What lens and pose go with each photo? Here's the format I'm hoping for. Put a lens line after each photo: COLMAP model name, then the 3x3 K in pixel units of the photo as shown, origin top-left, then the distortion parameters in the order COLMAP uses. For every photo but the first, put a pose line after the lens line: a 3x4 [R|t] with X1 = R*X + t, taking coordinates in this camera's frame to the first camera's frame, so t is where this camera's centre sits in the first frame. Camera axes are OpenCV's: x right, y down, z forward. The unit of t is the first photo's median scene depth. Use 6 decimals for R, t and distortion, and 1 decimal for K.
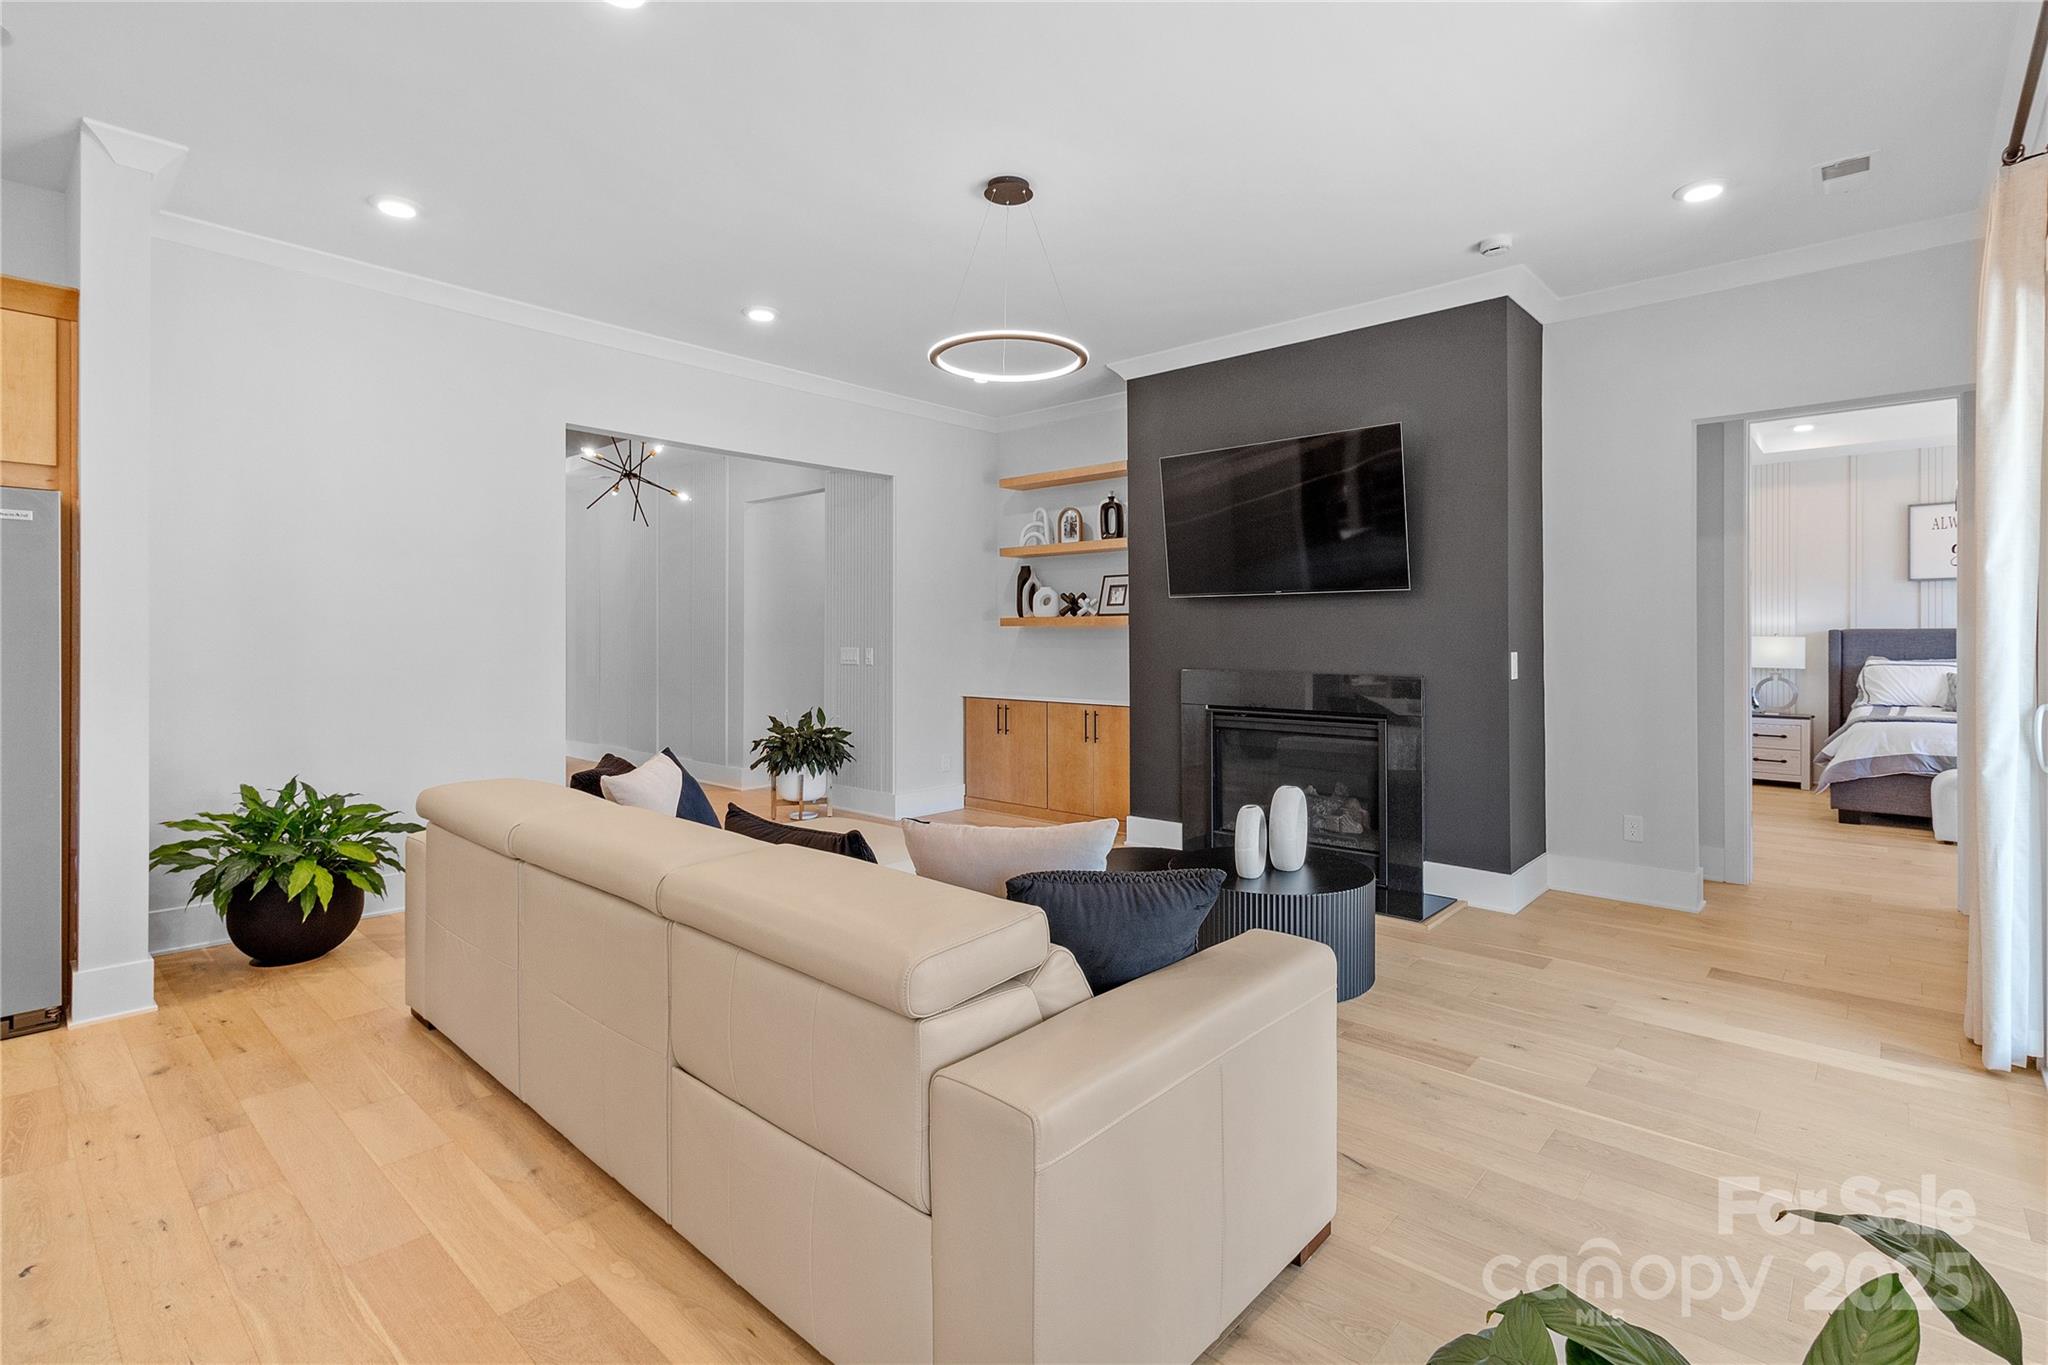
lens RADIAL K [[960.3, 0, 1032.1], [0, 960.3, 632.3], [0, 0, 1]] dist [0.001162, -0.000166]
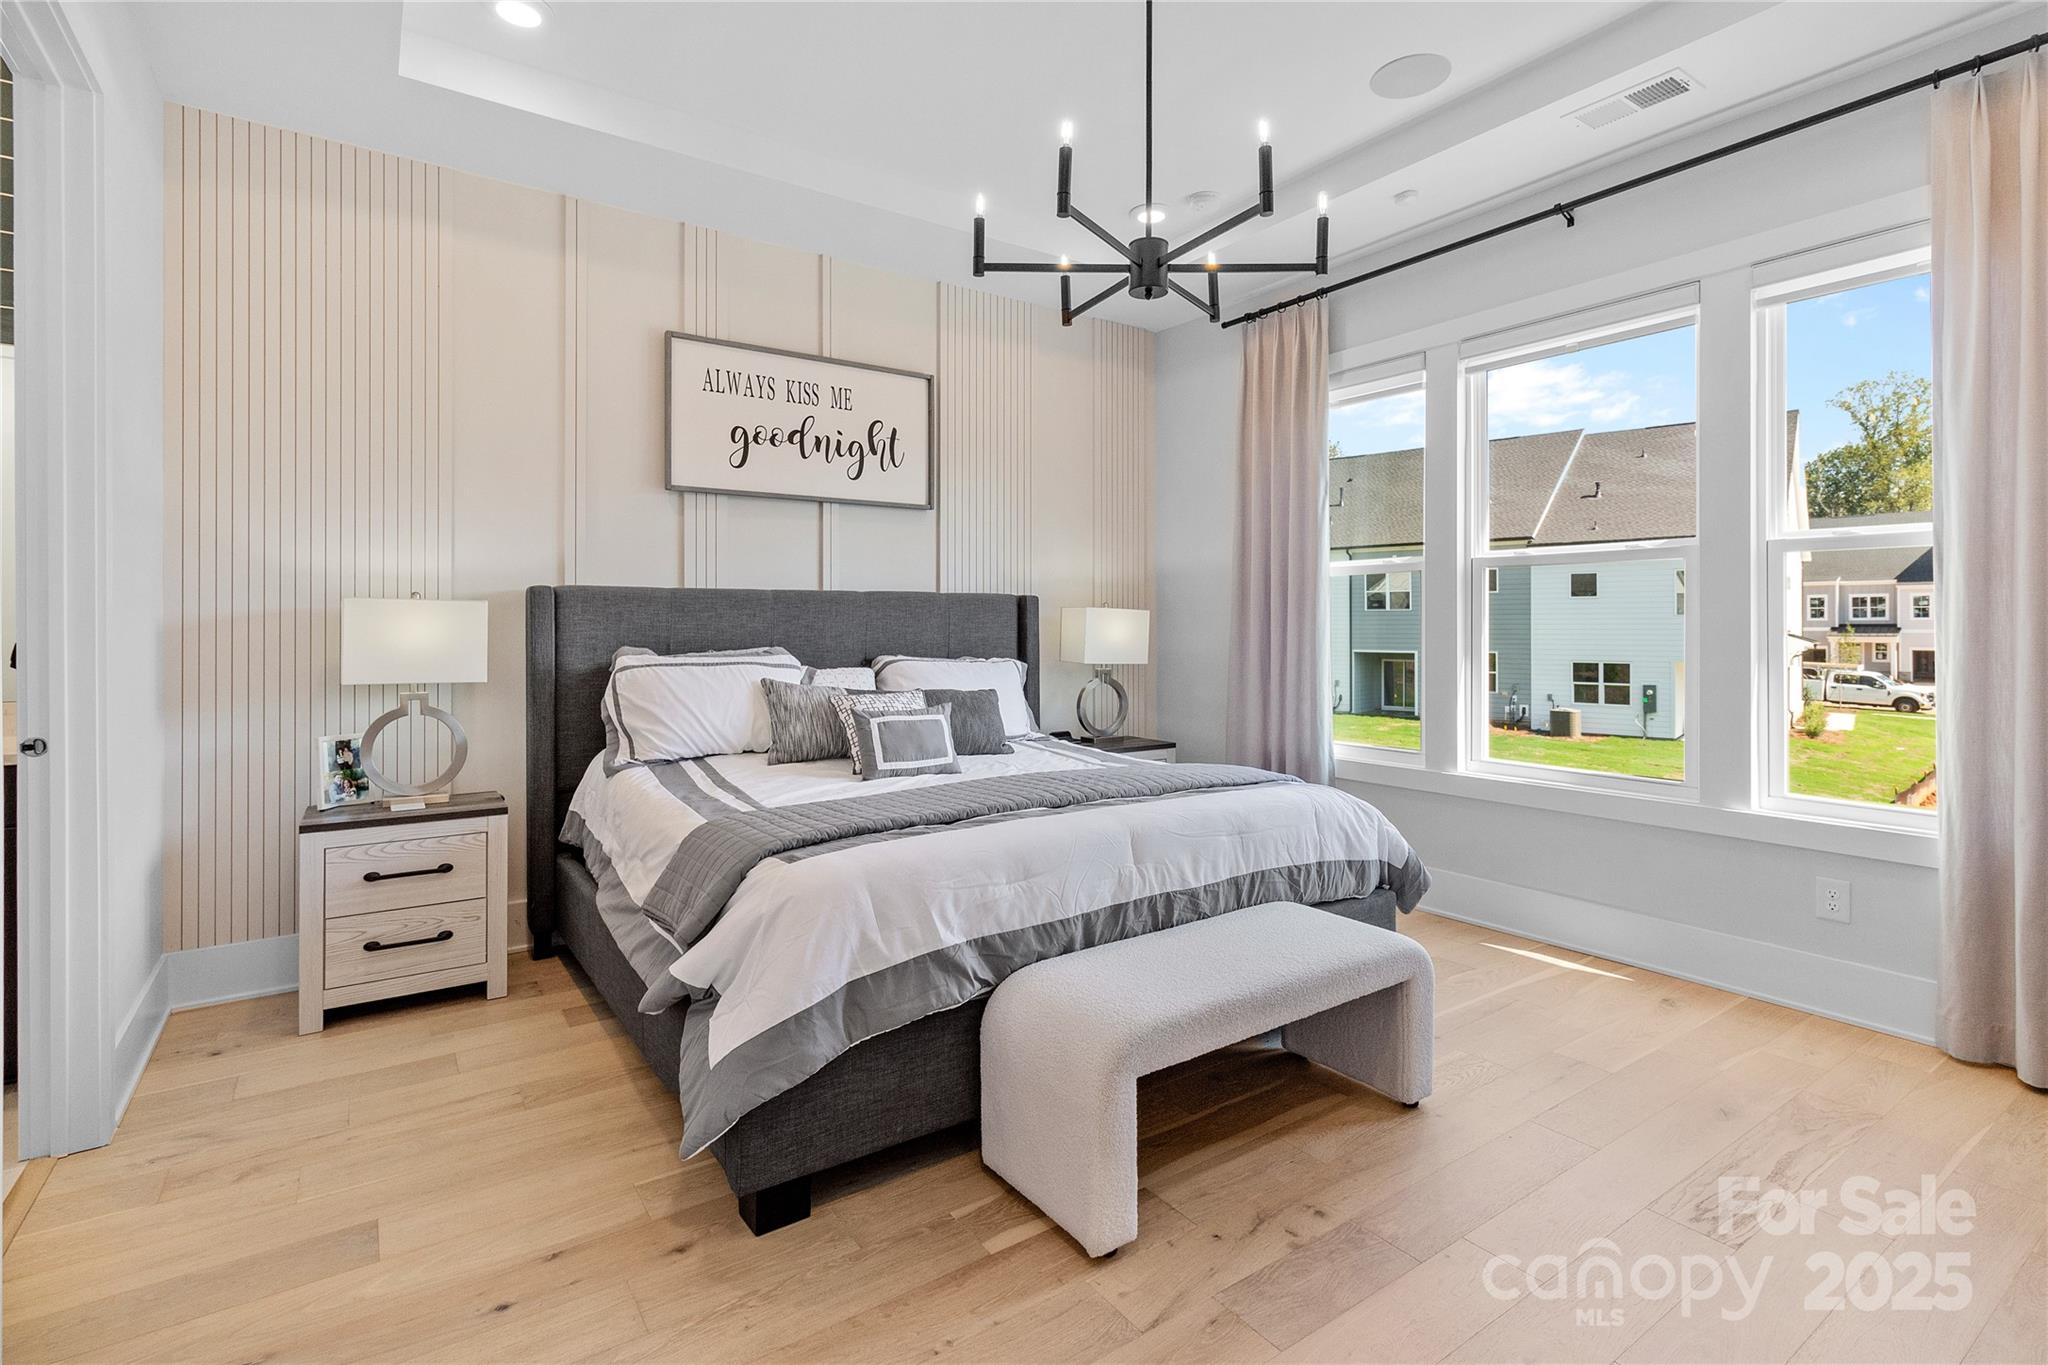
lens RADIAL K [[960.3, 0, 1032.1], [0, 960.3, 632.3], [0, 0, 1]] dist [0.001162, -0.000166]
pose [[0.220787, -0.006970, 0.975297, 0.488561], [-0.006053, 0.999945, 0.008517, 0.013321], [-0.975303, -0.007784, 0.220733, 0.723571]]
